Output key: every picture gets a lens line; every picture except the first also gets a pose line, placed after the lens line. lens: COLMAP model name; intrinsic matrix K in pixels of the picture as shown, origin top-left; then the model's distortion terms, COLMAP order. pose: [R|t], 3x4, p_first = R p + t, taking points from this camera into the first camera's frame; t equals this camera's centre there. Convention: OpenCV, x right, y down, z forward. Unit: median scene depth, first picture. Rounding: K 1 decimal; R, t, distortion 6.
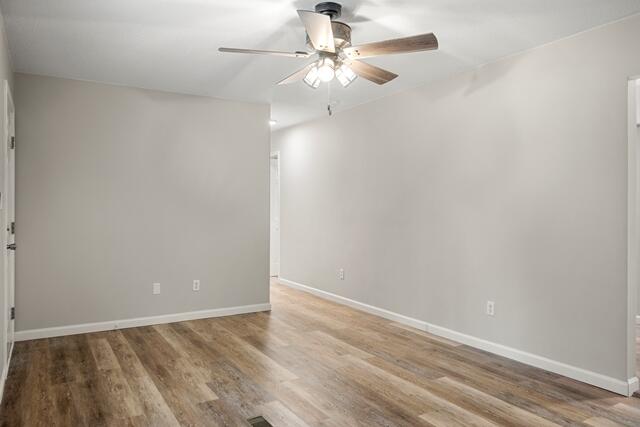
lens RADIAL K [[446.2, 0, 315.9], [0, 446.2, 220.4], [0, 0, 1]] dist [0.005498, 0.000018]
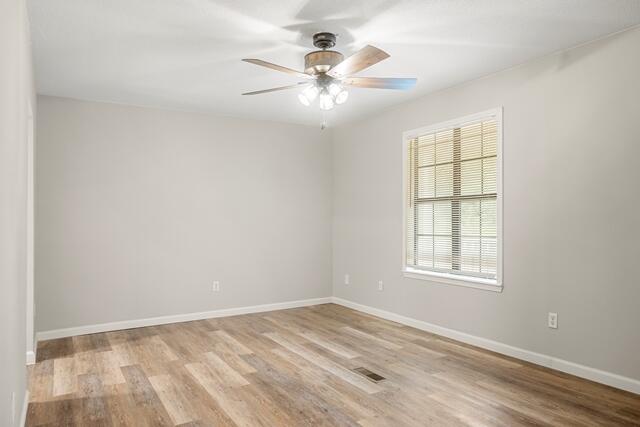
lens RADIAL K [[457.7, 0, 325.1], [0, 457.7, 214.6], [0, 0, 1]] dist [0.004670, 0.002047]
pose [[-0.999867, 0.008378, -0.013989, 0.029284], [0.007985, 0.999579, 0.027910, -0.050640], [0.014217, 0.027795, -0.999513, 1.803215]]
